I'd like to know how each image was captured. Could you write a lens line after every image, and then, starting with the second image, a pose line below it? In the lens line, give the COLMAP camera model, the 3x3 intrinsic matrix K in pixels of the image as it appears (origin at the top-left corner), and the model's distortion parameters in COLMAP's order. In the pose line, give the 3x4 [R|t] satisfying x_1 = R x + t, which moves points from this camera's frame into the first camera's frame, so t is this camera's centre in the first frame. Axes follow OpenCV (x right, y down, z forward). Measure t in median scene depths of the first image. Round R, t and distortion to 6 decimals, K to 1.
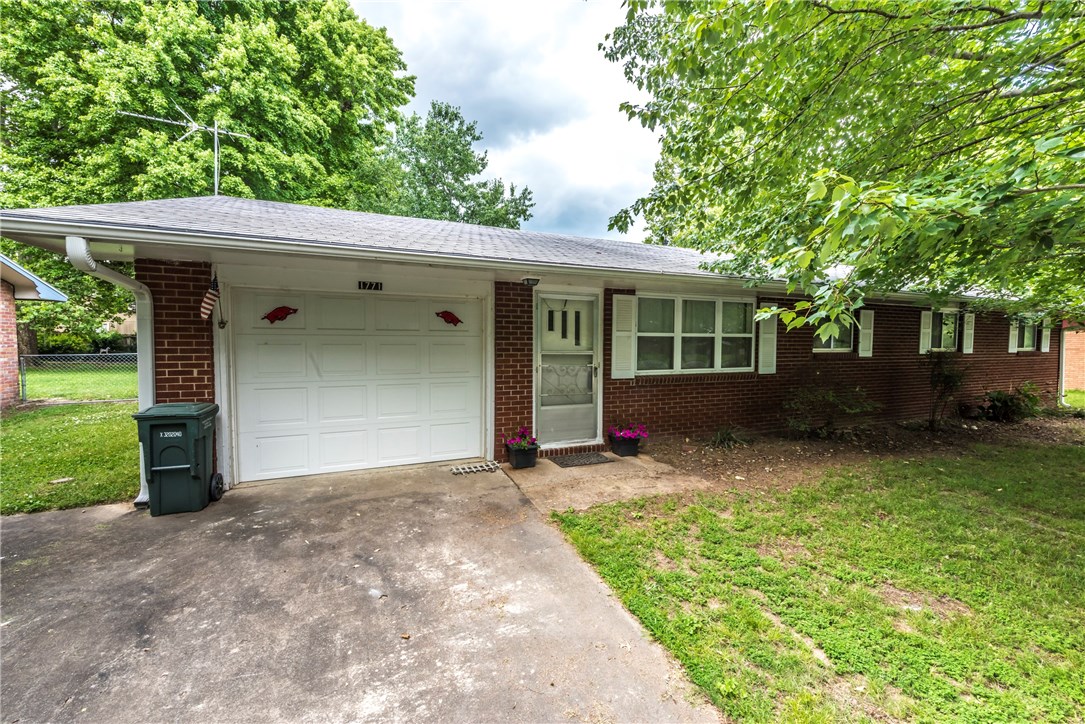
lens RADIAL K [[422.6, 0, 543.0], [0, 422.6, 359.7], [0, 0, 1]] dist [-0.000383, -0.000366]
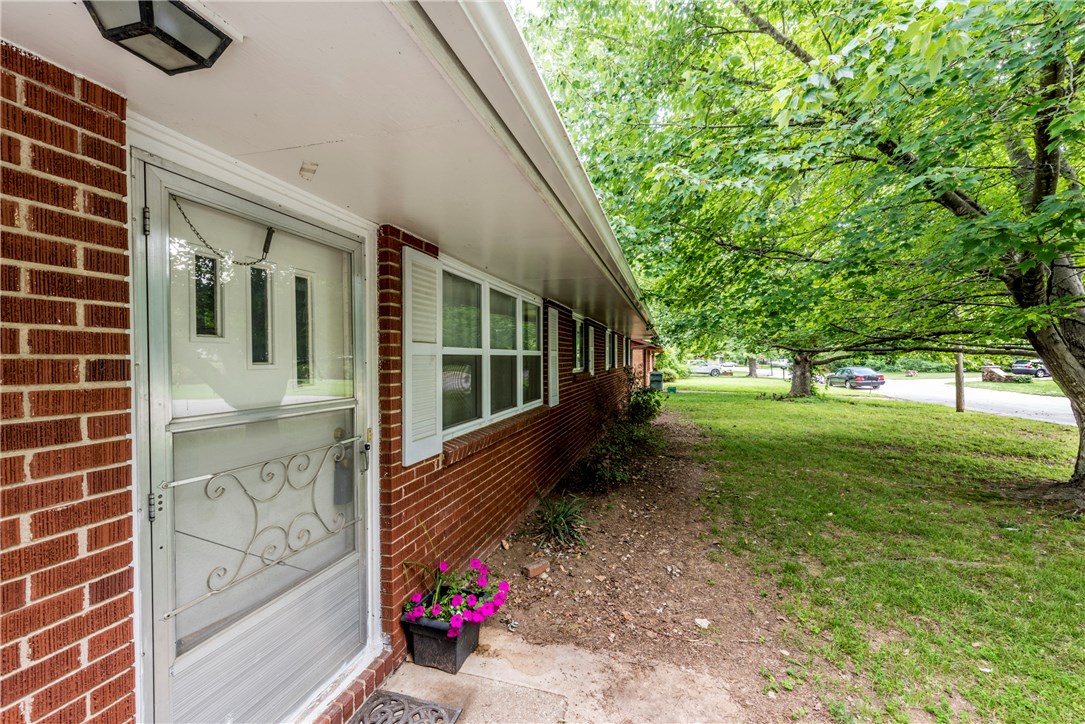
lens RADIAL K [[422.6, 0, 547.3], [0, 422.6, 360.2], [0, 0, 1]] dist [-0.000383, -0.000366]
pose [[0.614768, -0.011696, 0.788621, -0.057148], [0.038081, 0.999164, -0.014868, -0.040216], [-0.787788, 0.039172, 0.614699, 0.663198]]
